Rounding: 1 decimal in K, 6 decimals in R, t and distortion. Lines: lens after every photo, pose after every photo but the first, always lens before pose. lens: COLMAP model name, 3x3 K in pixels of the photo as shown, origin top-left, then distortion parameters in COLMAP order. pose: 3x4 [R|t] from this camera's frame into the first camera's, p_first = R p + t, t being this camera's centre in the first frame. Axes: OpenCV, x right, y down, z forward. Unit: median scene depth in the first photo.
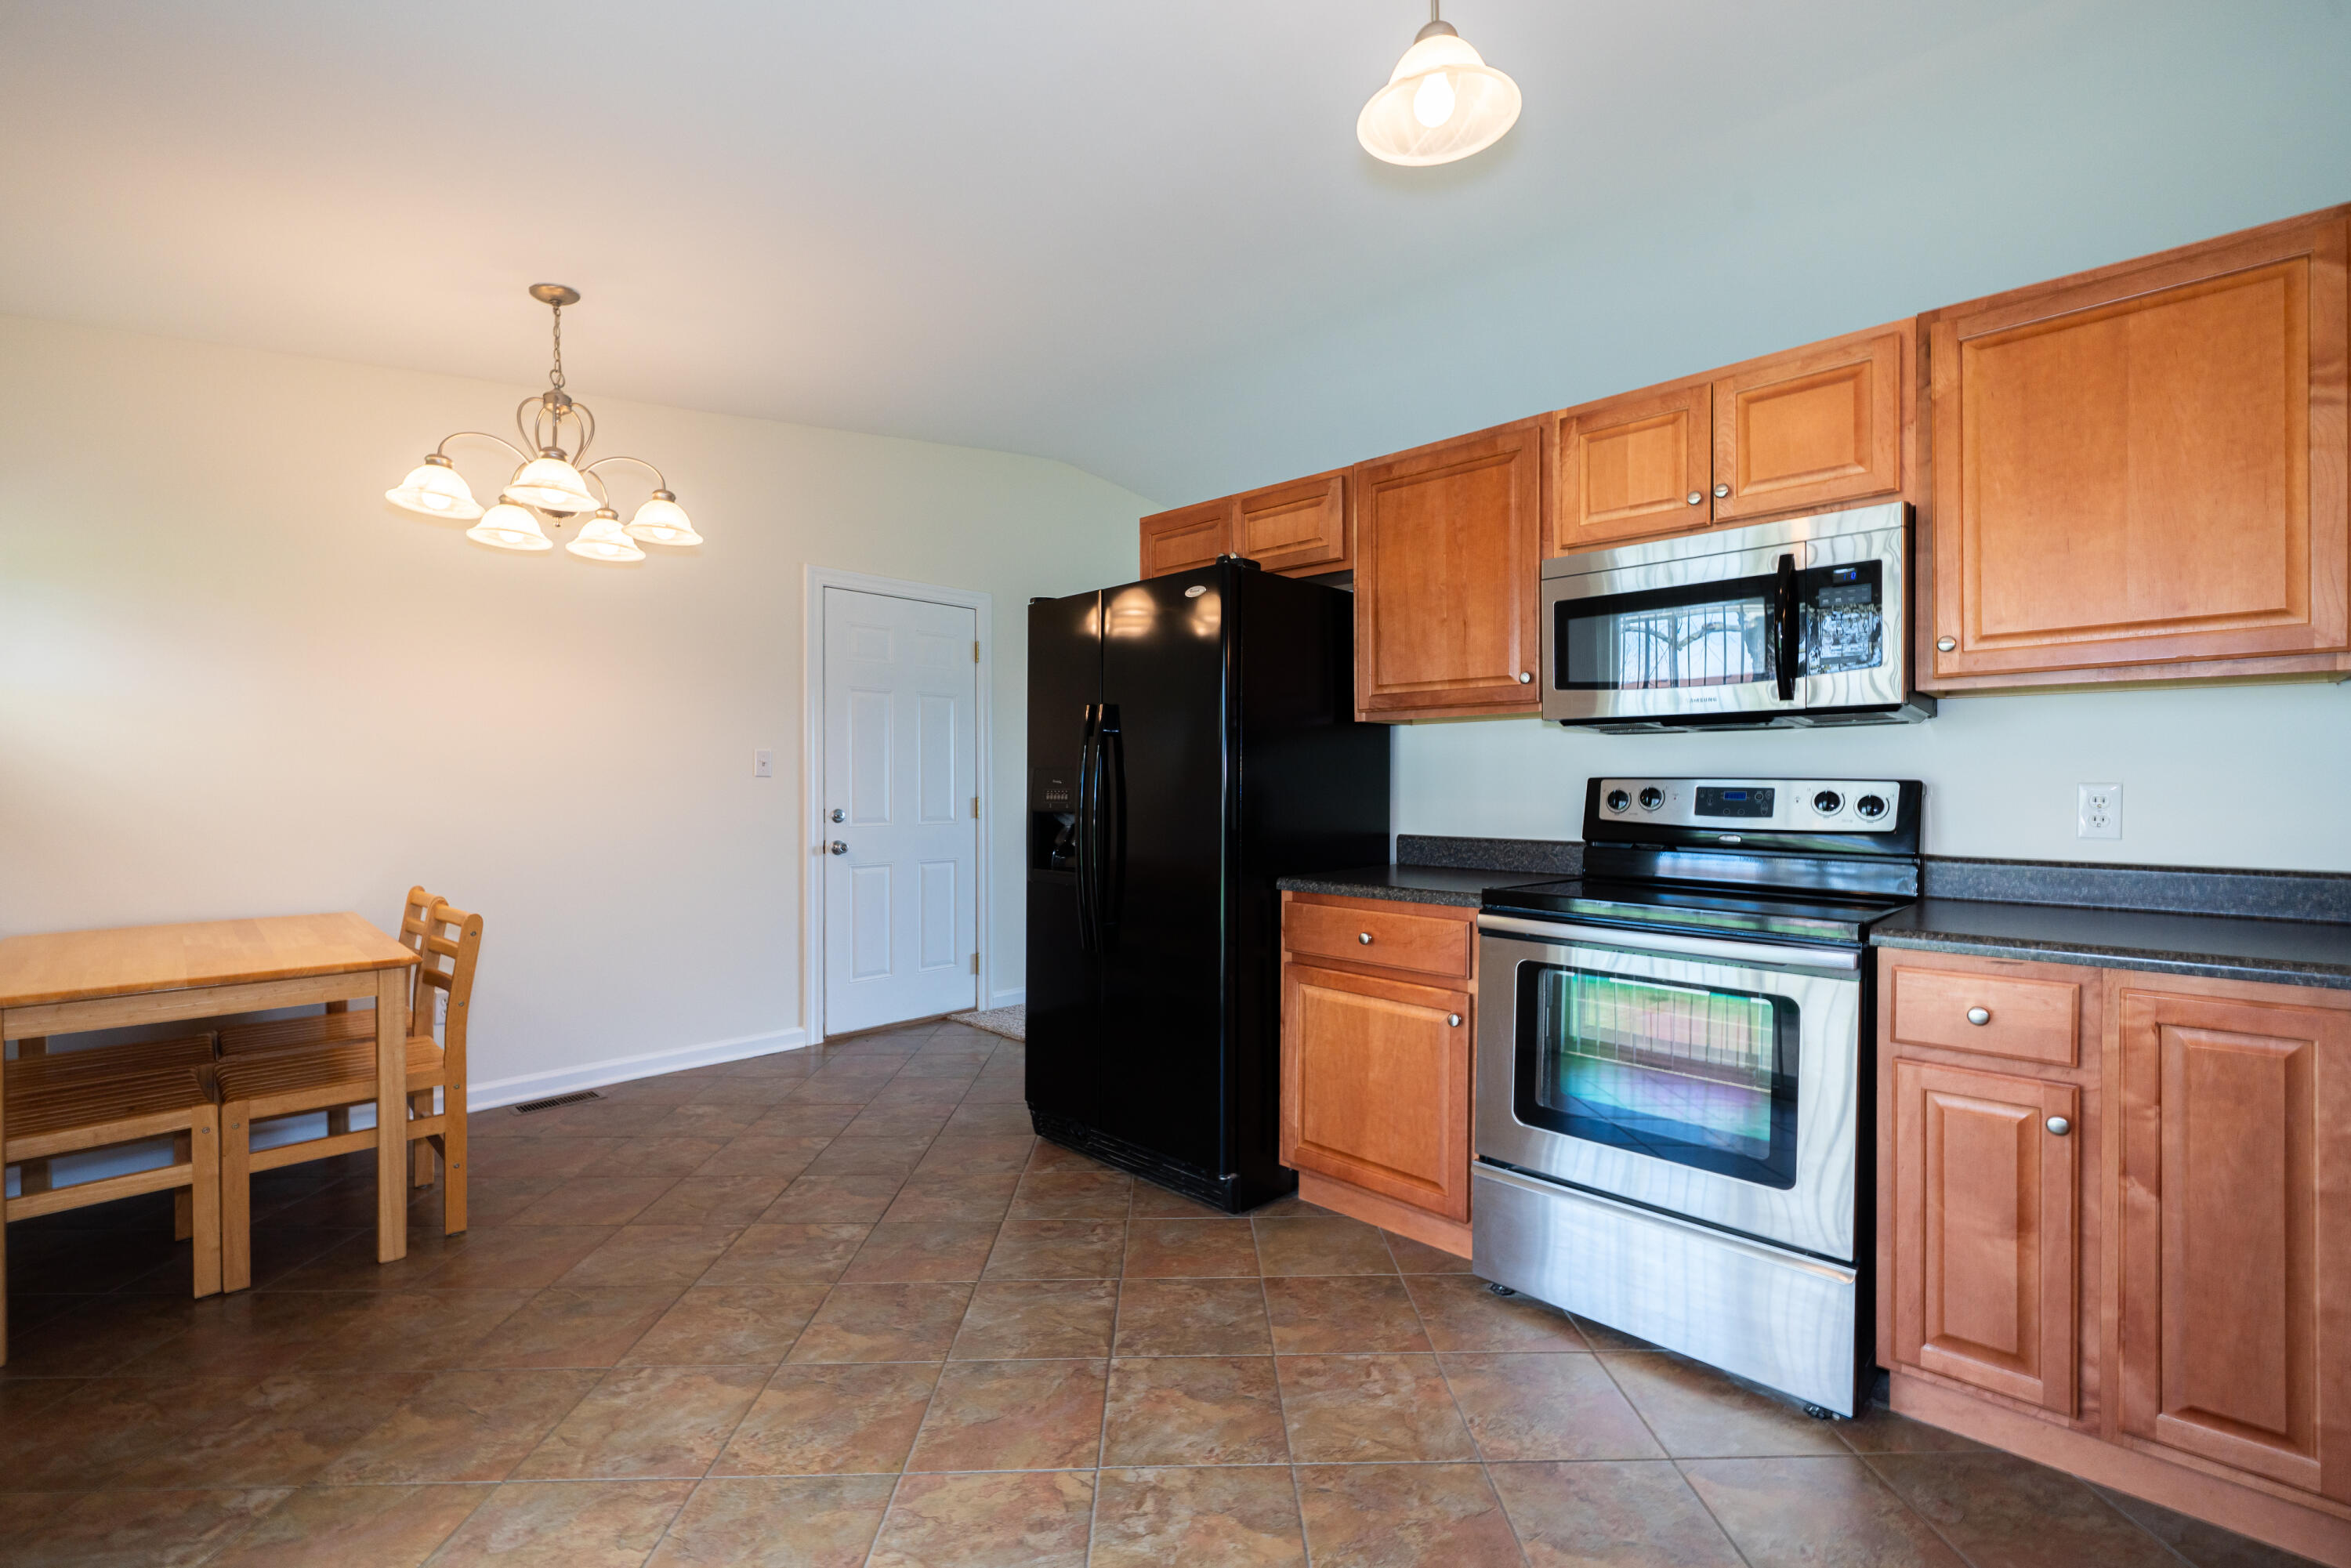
lens RADIAL K [[973.1, 0, 1183.2], [0, 973.1, 795.4], [0, 0, 1]] dist [-0.004871, 0.001723]
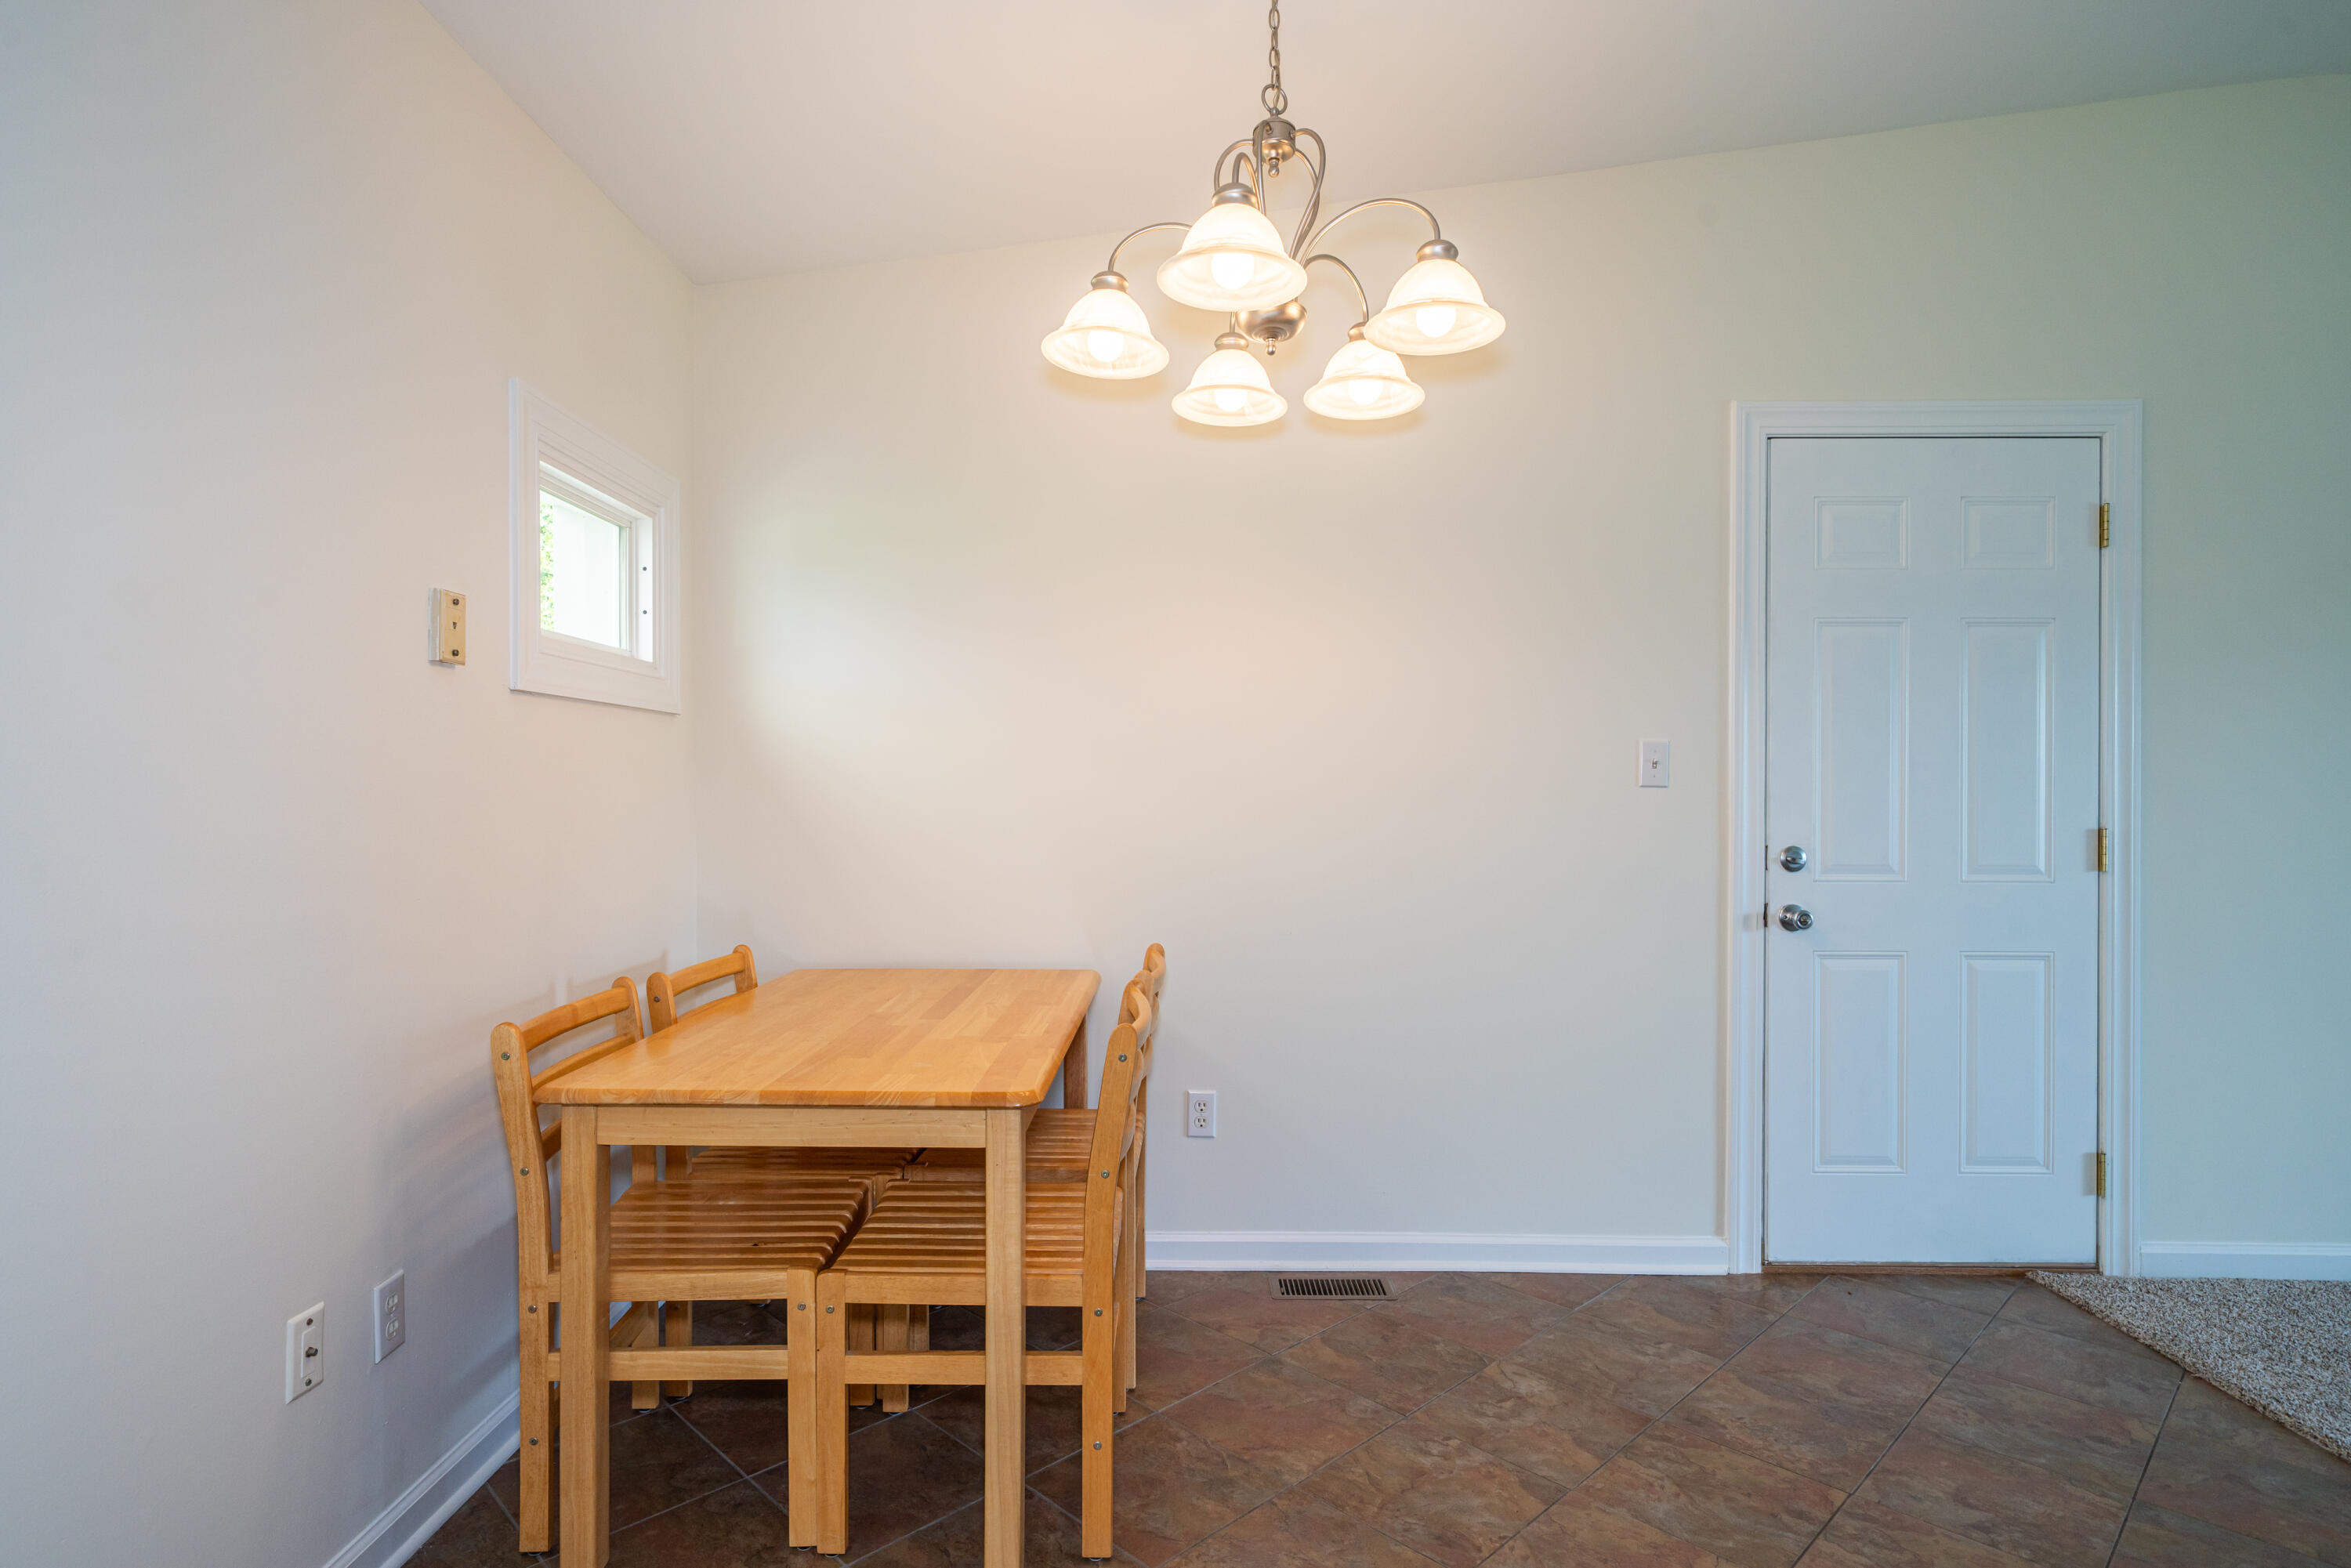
lens RADIAL K [[1211.9, 0, 1175.7], [0, 1211.9, 789.3], [0, 0, 1]] dist [0.001885, 0.000695]
pose [[0.682873, 0.000715, -0.730537, -0.118775], [-0.011611, 0.999884, -0.009875, -0.008207], [0.730445, 0.015225, 0.682802, 0.353475]]
